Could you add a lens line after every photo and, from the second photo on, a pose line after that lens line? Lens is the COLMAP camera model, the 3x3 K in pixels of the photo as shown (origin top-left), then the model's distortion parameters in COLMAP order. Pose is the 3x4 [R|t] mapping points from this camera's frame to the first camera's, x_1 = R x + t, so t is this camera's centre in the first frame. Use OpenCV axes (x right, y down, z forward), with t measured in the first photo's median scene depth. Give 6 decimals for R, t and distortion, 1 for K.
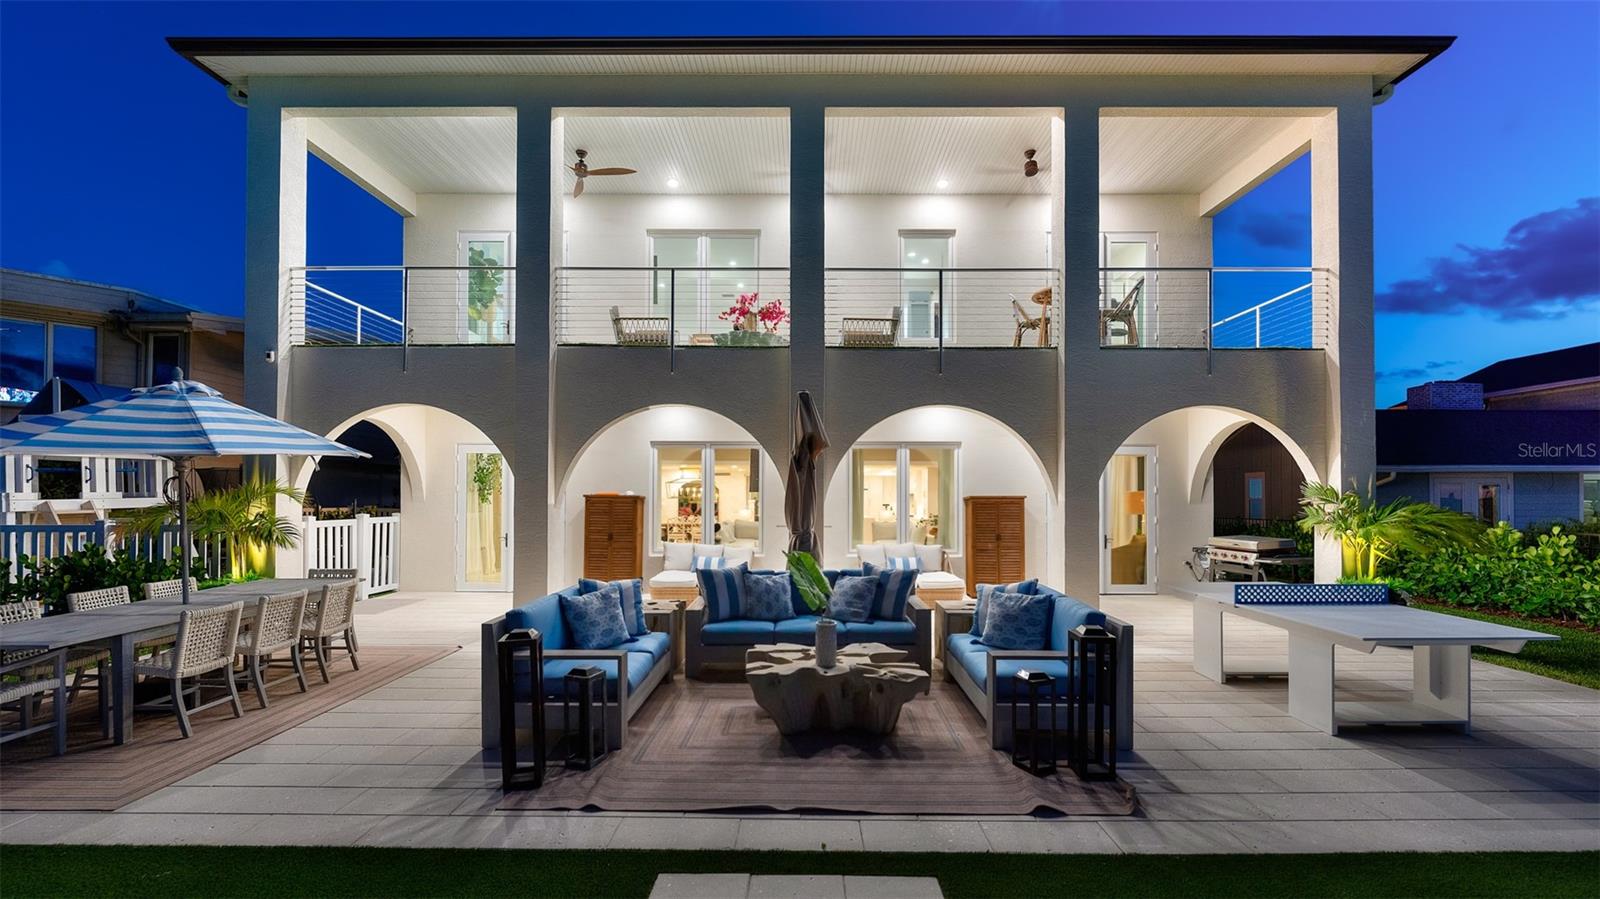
lens RADIAL K [[648.0, 0, 794.7], [0, 648.0, 488.6], [0, 0, 1]] dist [-0.000947, -0.000066]
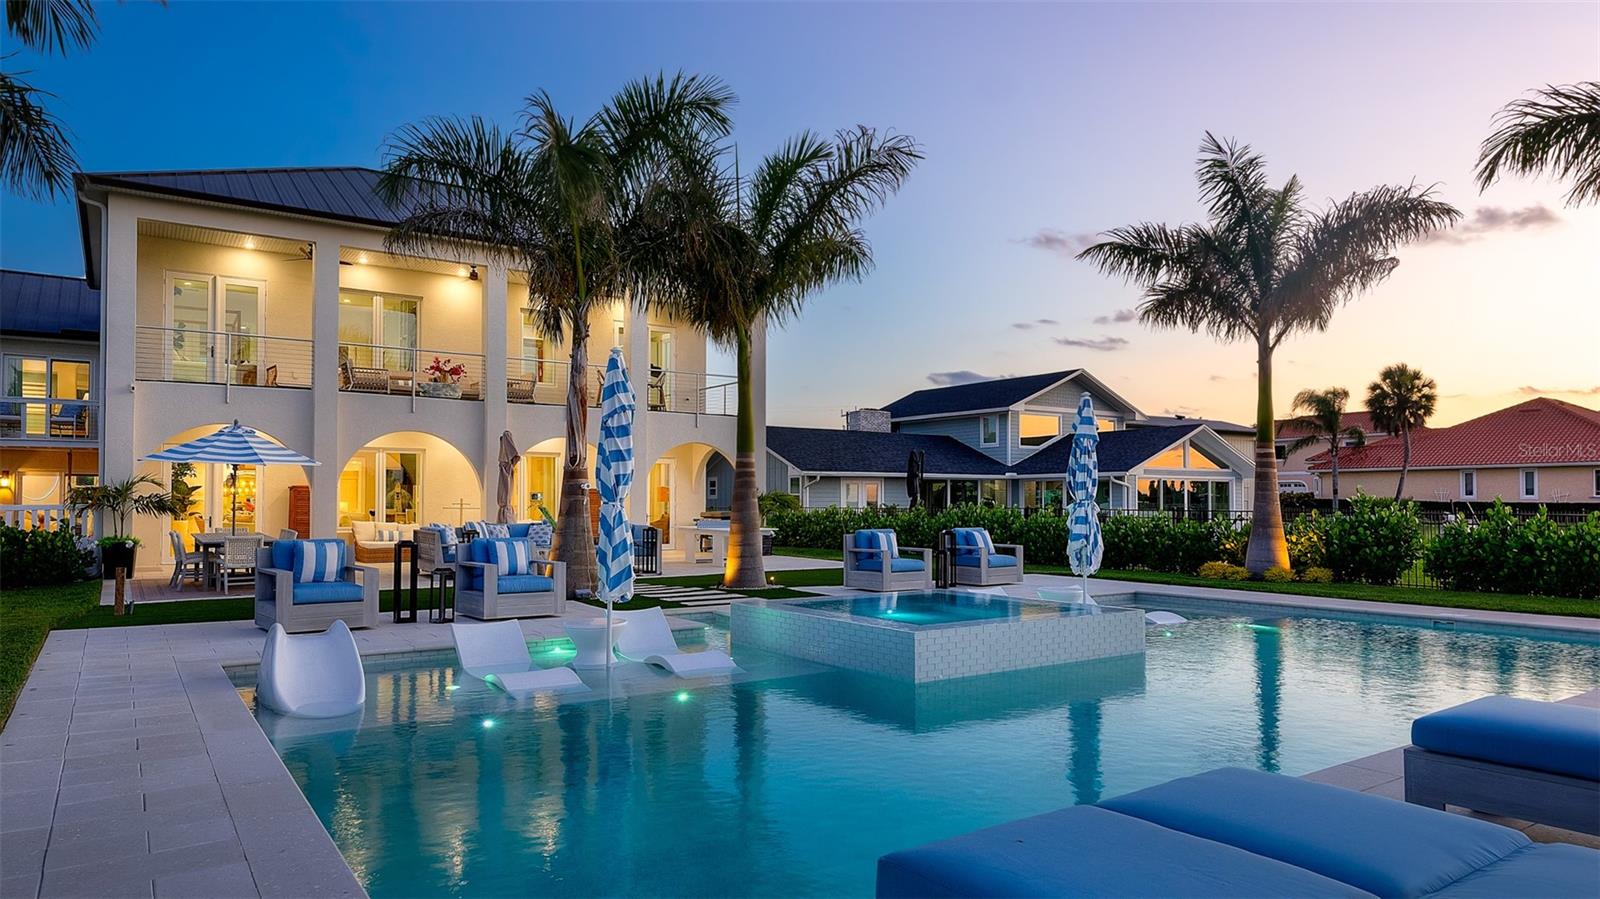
lens RADIAL K [[989.7, 0, 802.5], [0, 989.7, 479.7], [0, 0, 1]] dist [-0.000874, 0.001426]
pose [[0.816154, 0.012201, 0.577705, -0.738583], [-0.007476, 0.999916, -0.010557, 0.013280], [-0.577786, 0.004297, 0.816177, -1.460239]]
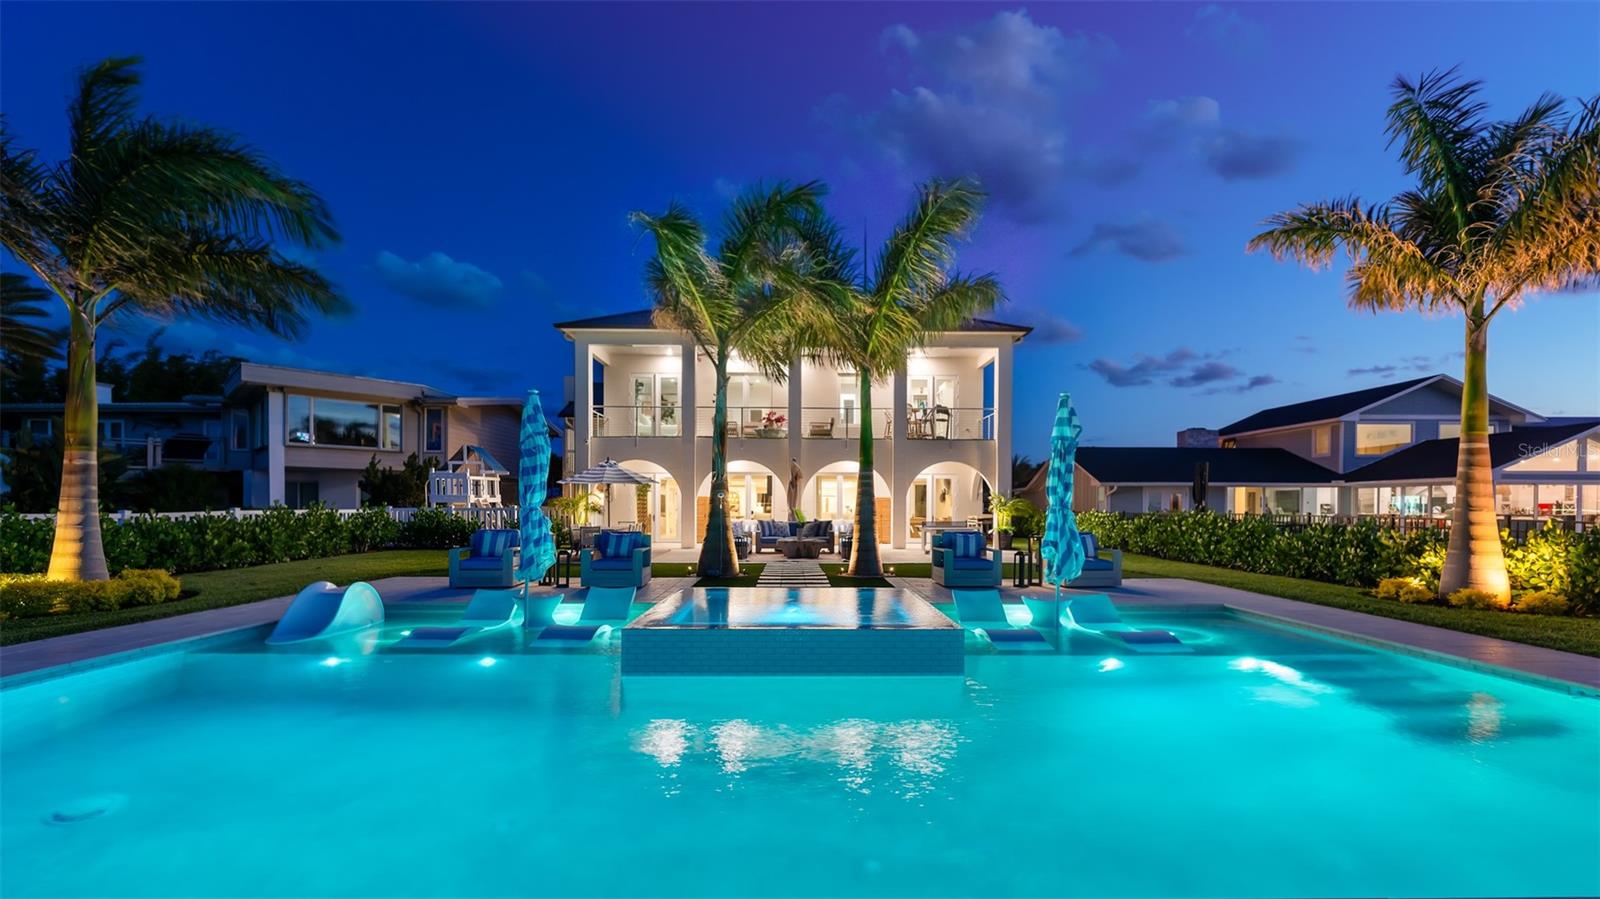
lens RADIAL K [[651.7, 0, 800.7], [0, 651.7, 515.3], [0, 0, 1]] dist [0.000030, -0.000232]
pose [[0.999675, 0.000730, 0.025482, -0.020723], [-0.001382, 0.999672, 0.025570, 0.017375], [-0.025455, -0.025597, 0.999348, -1.388091]]
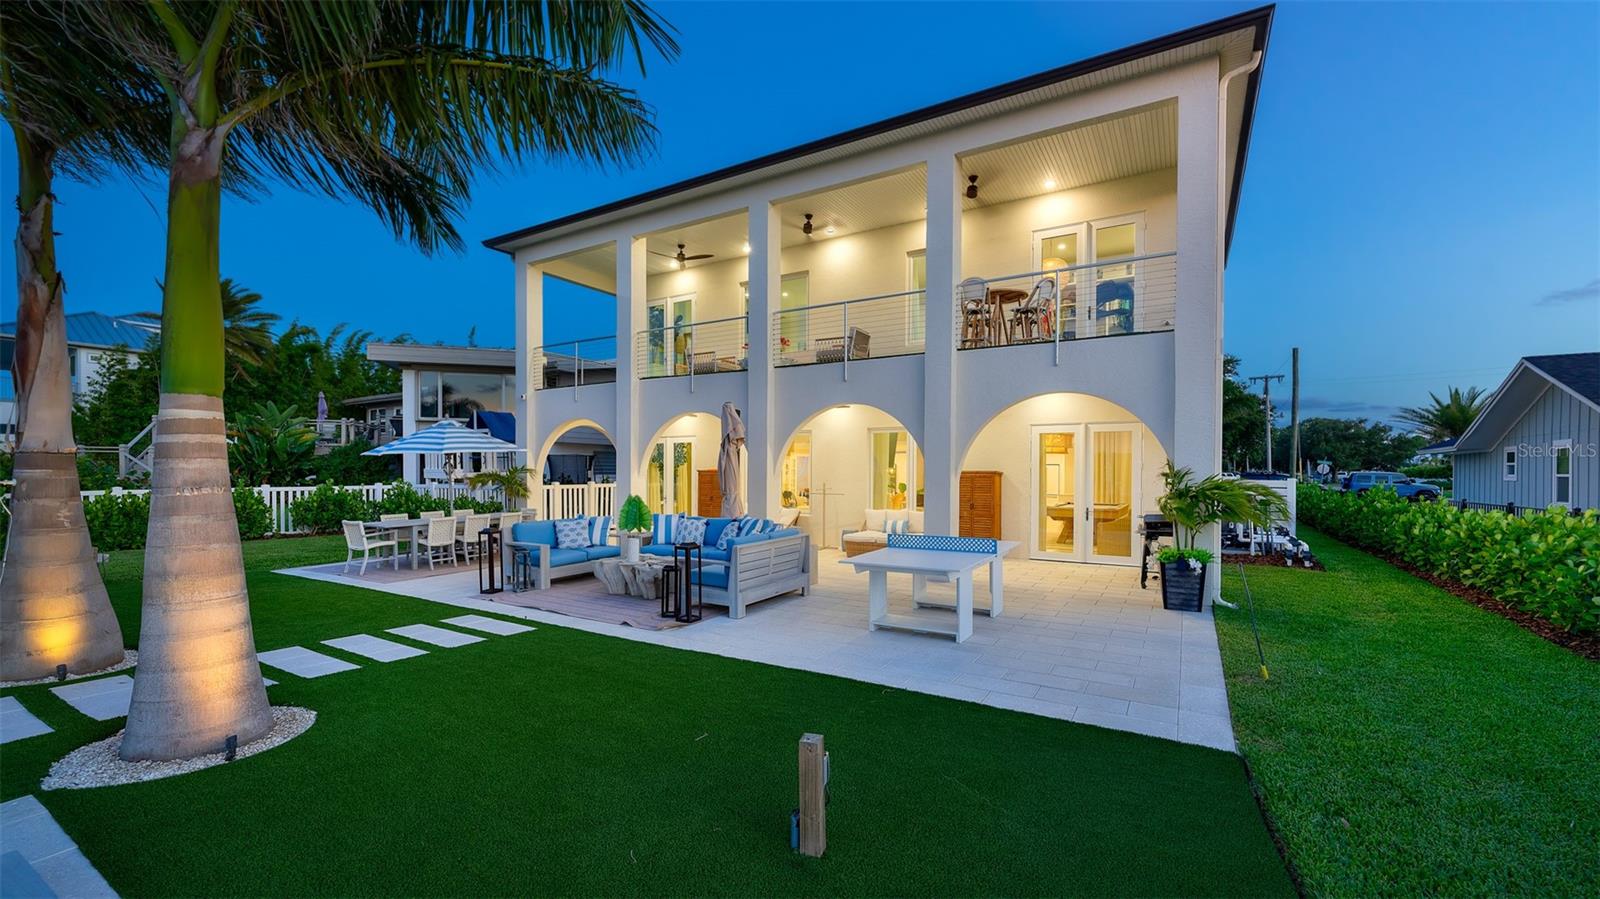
lens RADIAL K [[642.0, 0, 803.3], [0, 642.0, 476.5], [0, 0, 1]] dist [-0.000426, -0.000800]
pose [[0.861451, 0.004403, -0.507822, 0.728660], [0.005667, 0.999817, 0.018283, -0.001475], [0.507809, -0.018628, 0.861268, -0.174557]]
